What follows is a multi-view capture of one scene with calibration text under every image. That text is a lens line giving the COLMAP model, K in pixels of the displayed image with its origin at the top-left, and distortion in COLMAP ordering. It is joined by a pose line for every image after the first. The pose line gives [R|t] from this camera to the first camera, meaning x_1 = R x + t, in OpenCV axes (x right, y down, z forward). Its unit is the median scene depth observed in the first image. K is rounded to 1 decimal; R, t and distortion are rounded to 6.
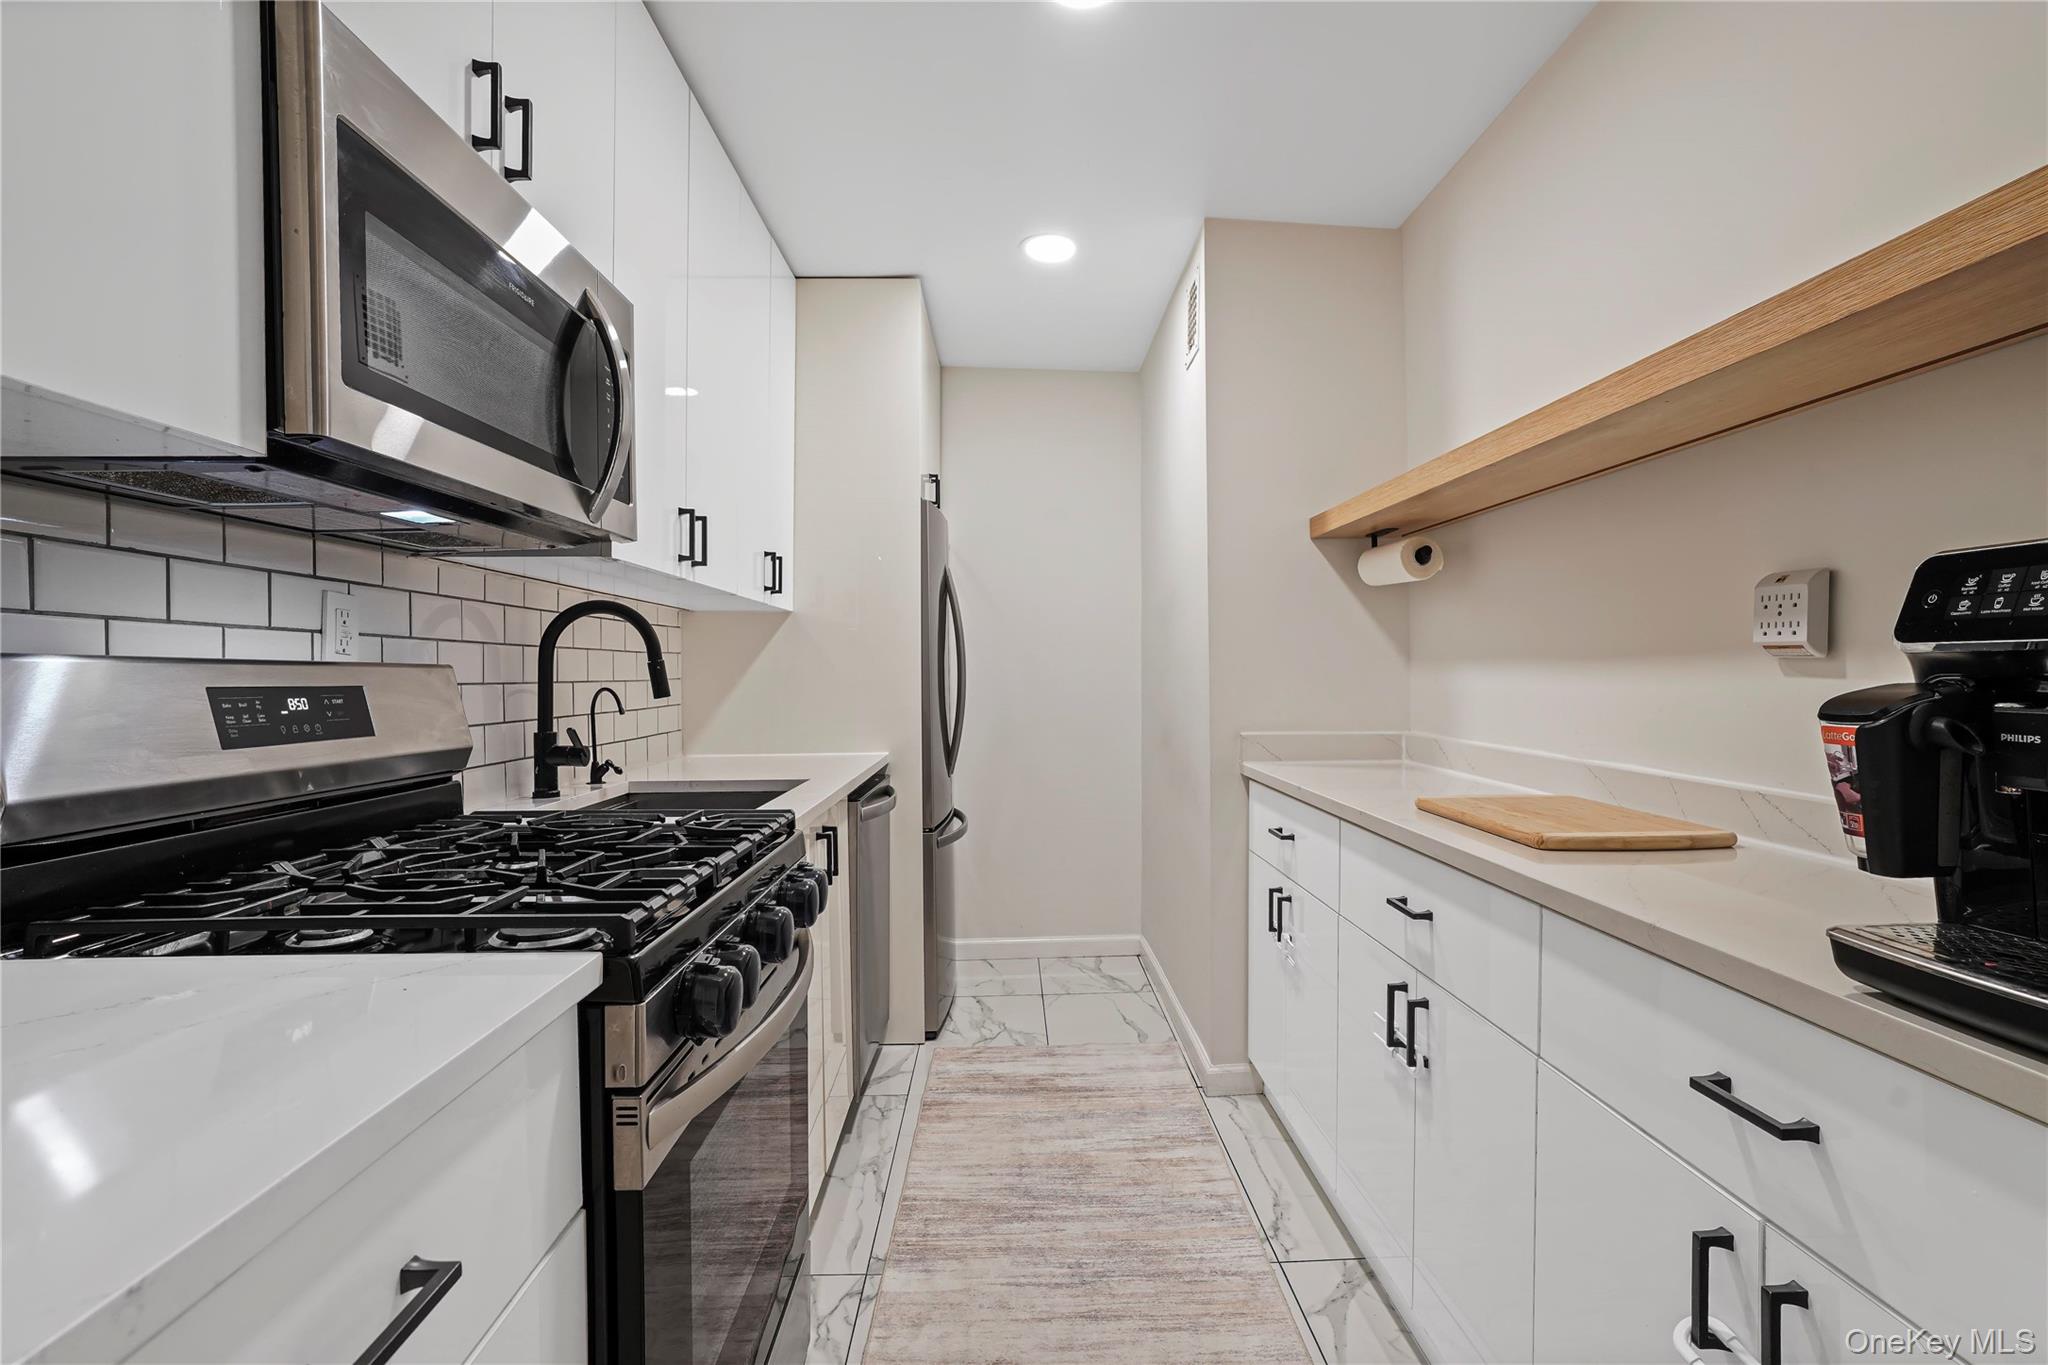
lens RADIAL K [[953.2, 0, 1024.0], [0, 953.2, 682.5], [0, 0, 1]] dist [-0.054460, 0.025394]
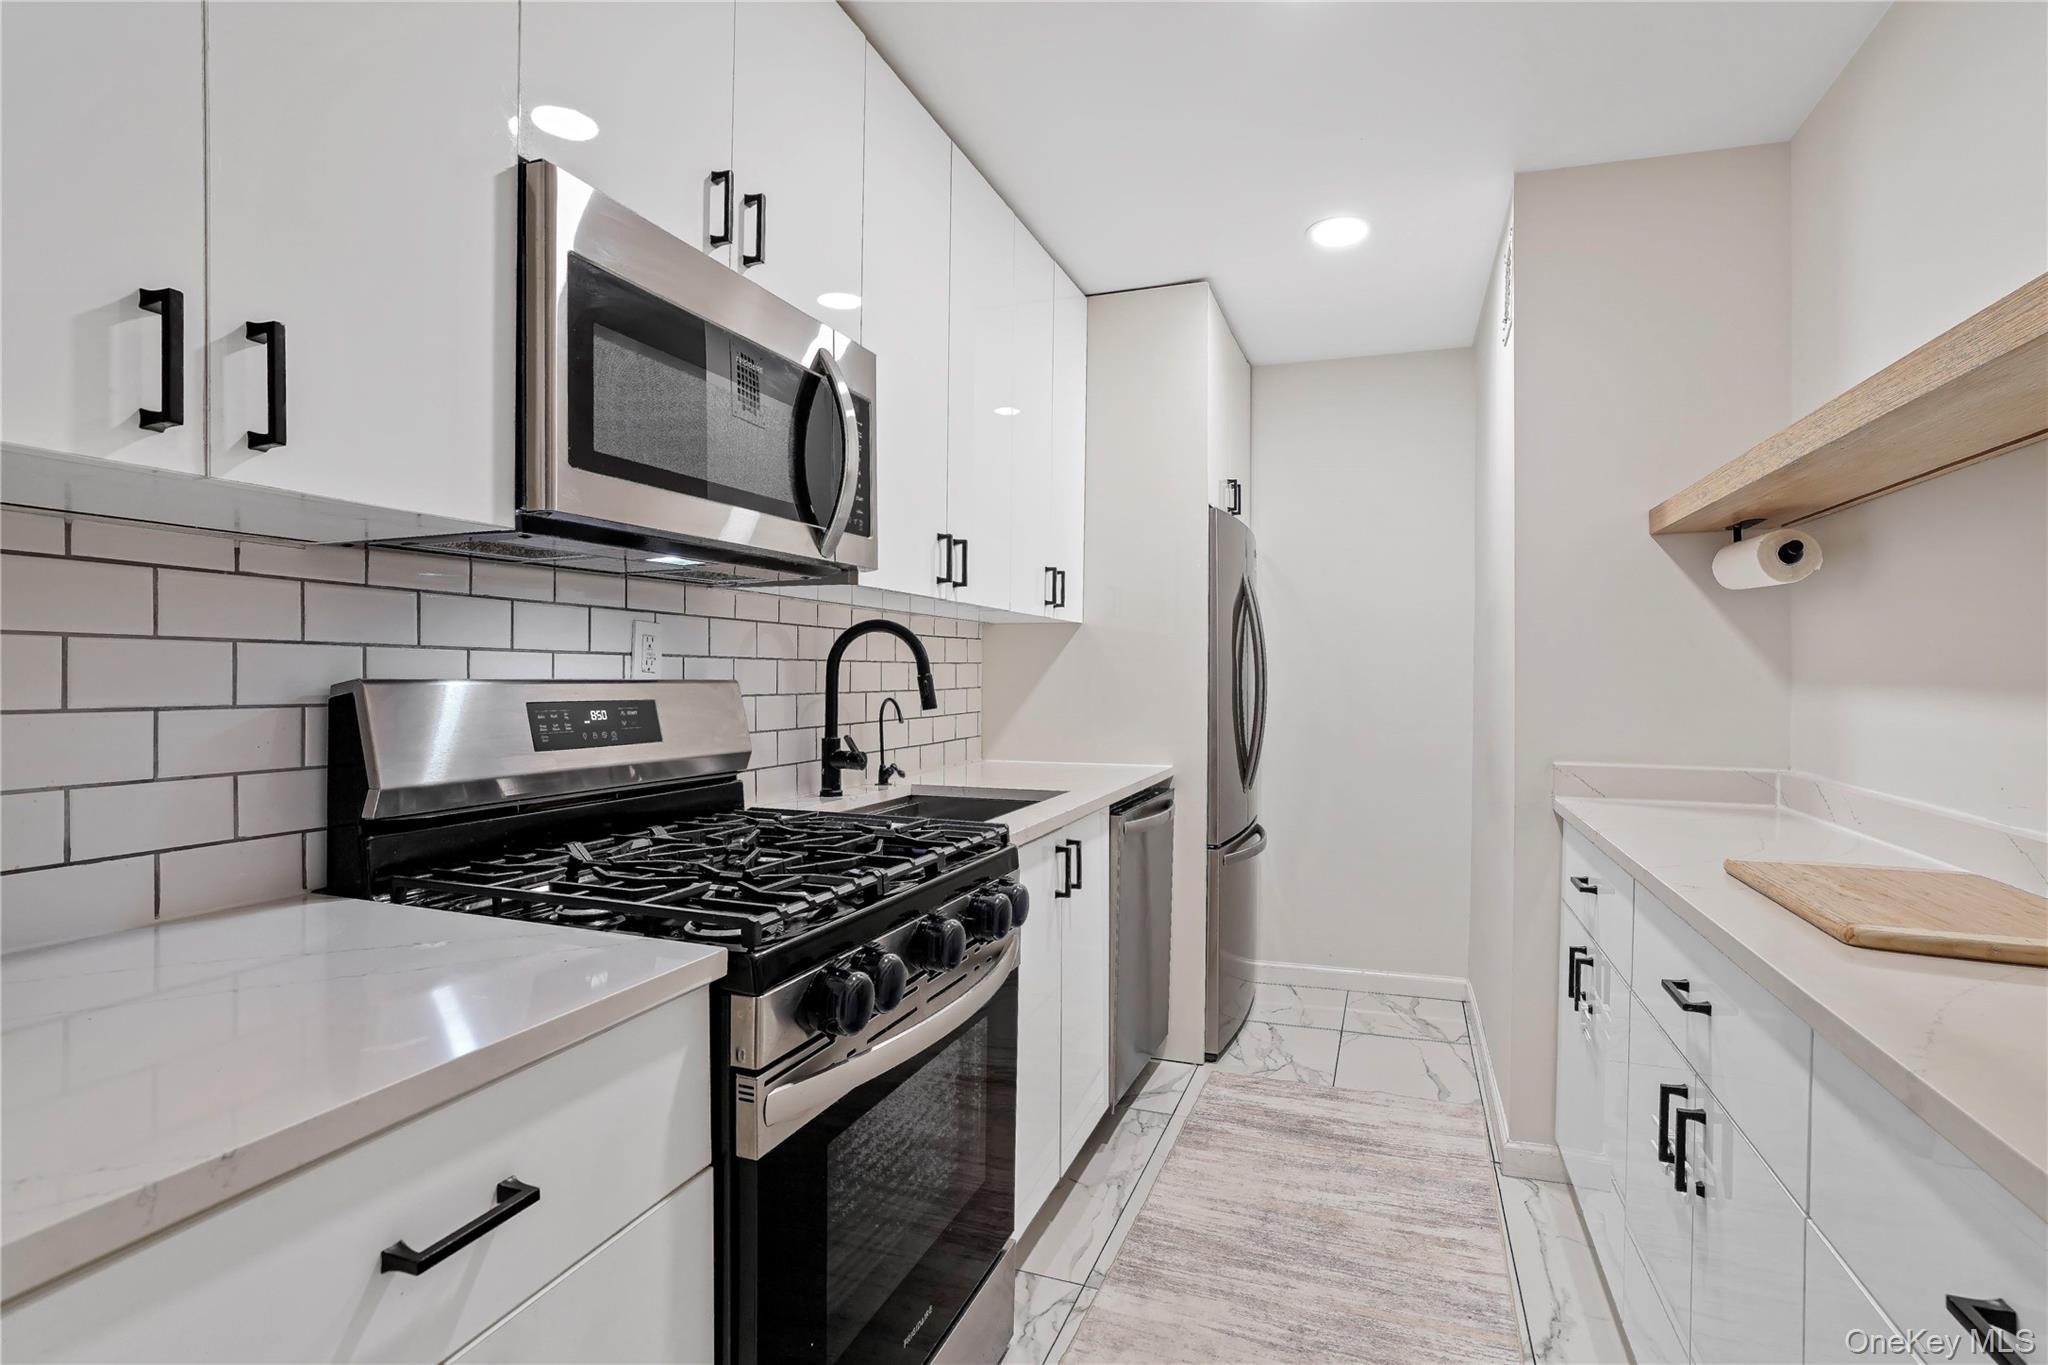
lens RADIAL K [[966.9, 0, 1024.0], [0, 966.9, 682.5], [0, 0, 1]] dist [-0.054699, 0.026937]
pose [[0.927032, 0.013830, -0.374728, 0.136274], [-0.013978, 0.999900, 0.002323, -0.019258], [0.374722, 0.003085, 0.927132, 0.019881]]
